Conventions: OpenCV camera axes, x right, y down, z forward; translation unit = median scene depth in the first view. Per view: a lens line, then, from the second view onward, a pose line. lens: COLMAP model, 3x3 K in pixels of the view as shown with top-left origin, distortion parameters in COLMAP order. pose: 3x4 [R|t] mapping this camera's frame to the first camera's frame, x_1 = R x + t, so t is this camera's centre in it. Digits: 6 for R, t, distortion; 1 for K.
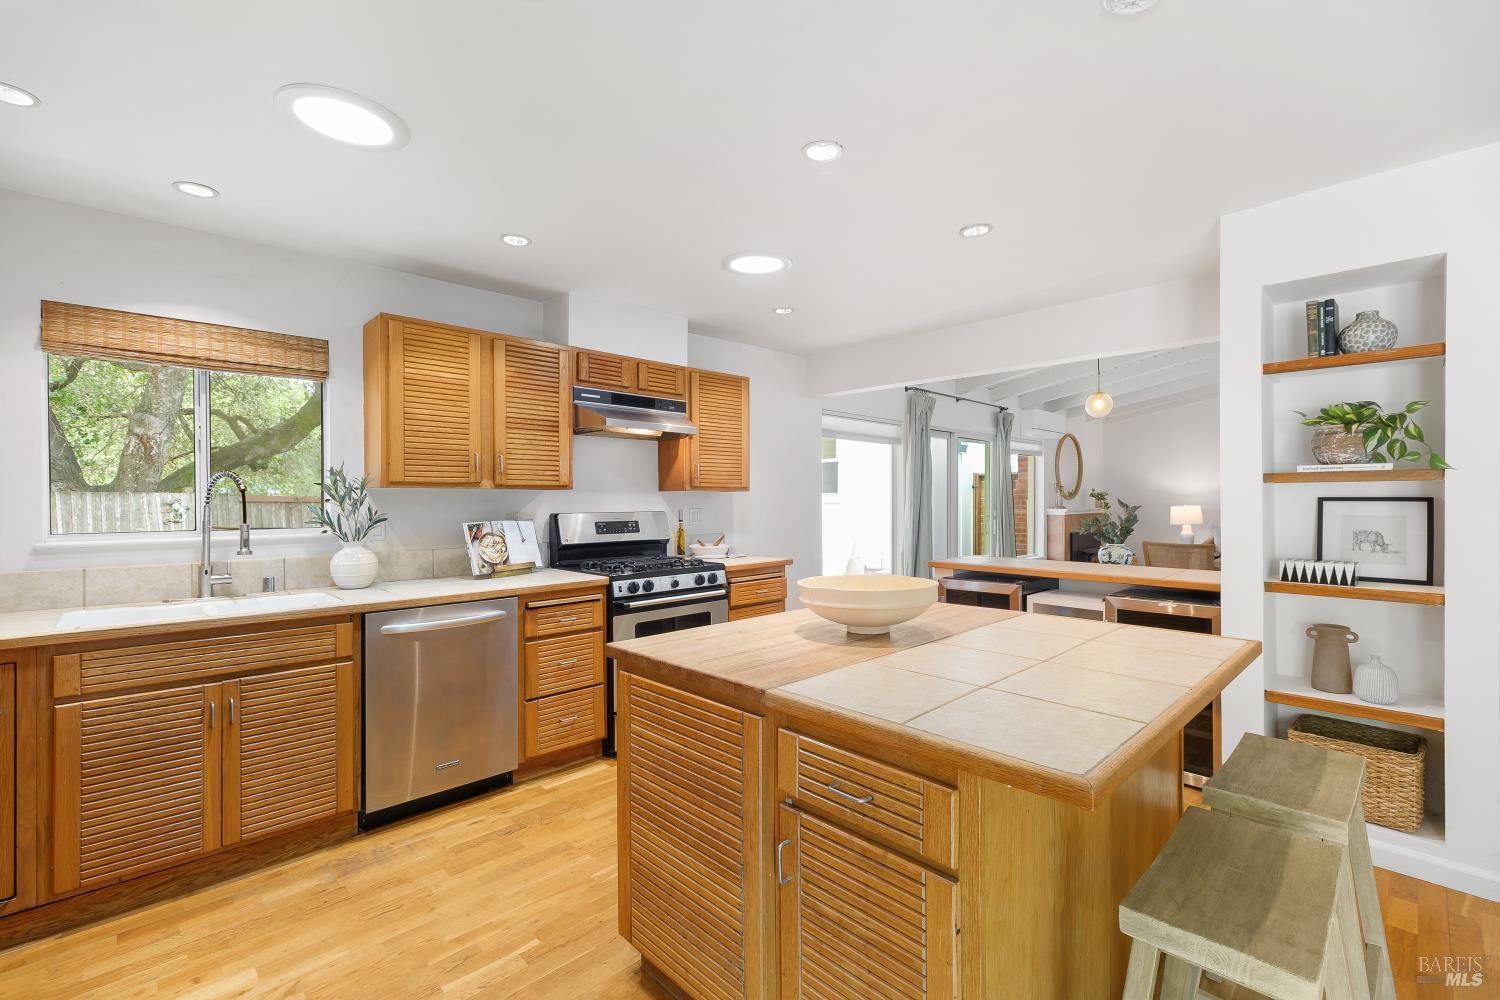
lens RADIAL K [[661.4, 0, 782.8], [0, 661.4, 500.2], [0, 0, 1]] dist [0.000214, -0.001591]
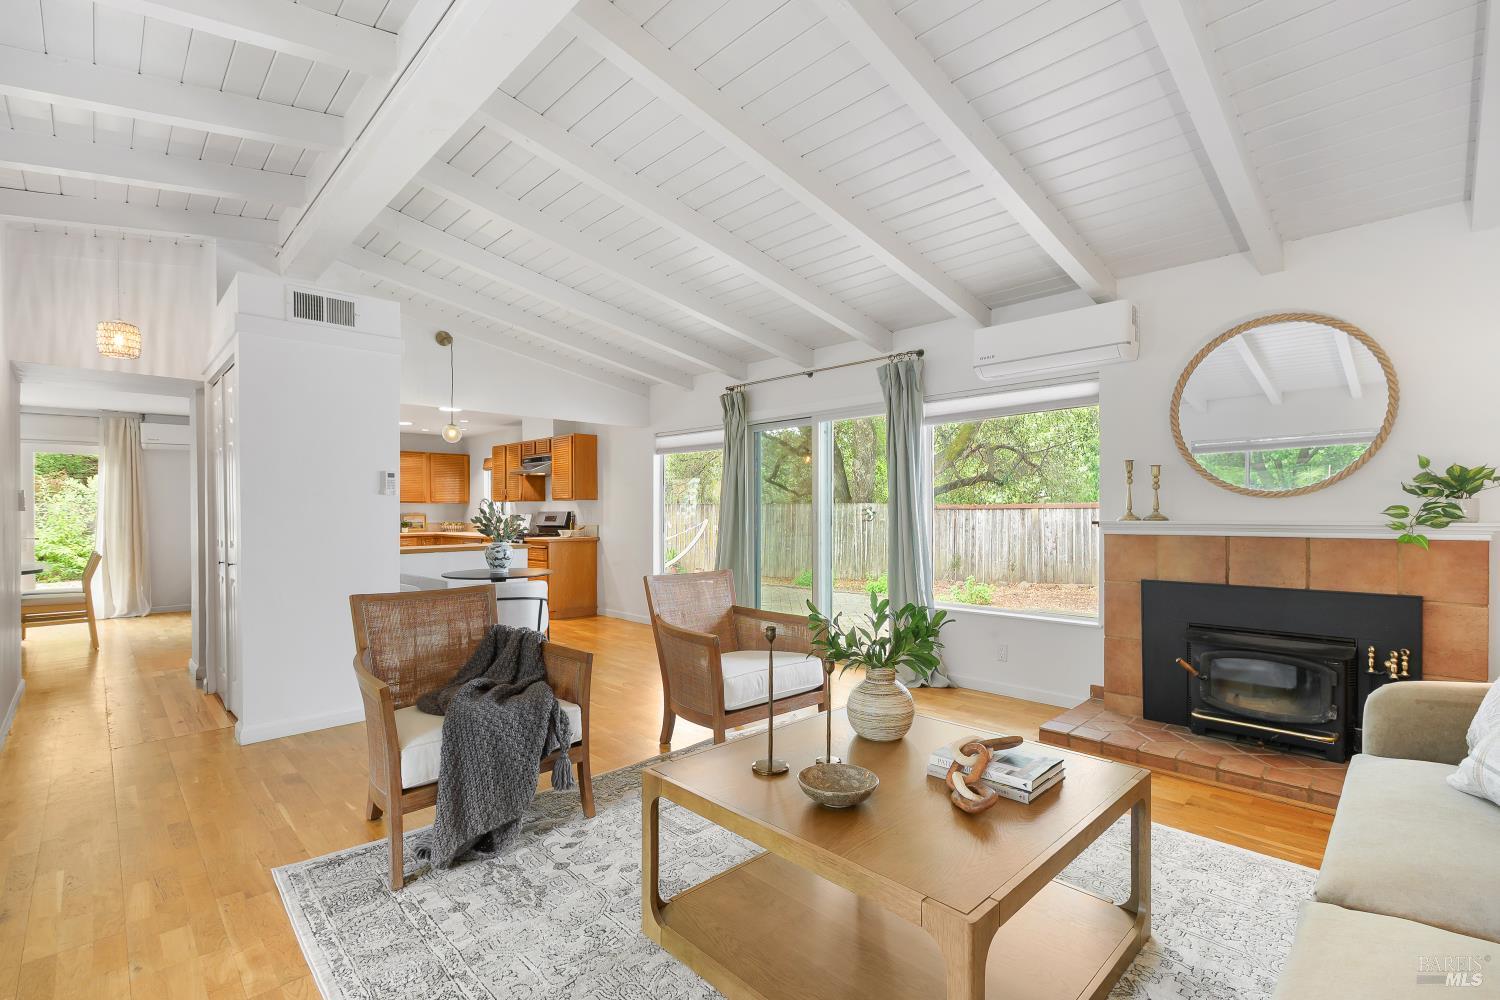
lens RADIAL K [[661.4, 0, 740.6], [0, 661.4, 510.7], [0, 0, 1]] dist [0.000214, -0.001591]
pose [[-0.025867, 0.002177, -0.999663, 0.944131], [0.001577, 0.999996, 0.002137, 0.005713], [0.999664, -0.001522, -0.025870, 0.850397]]
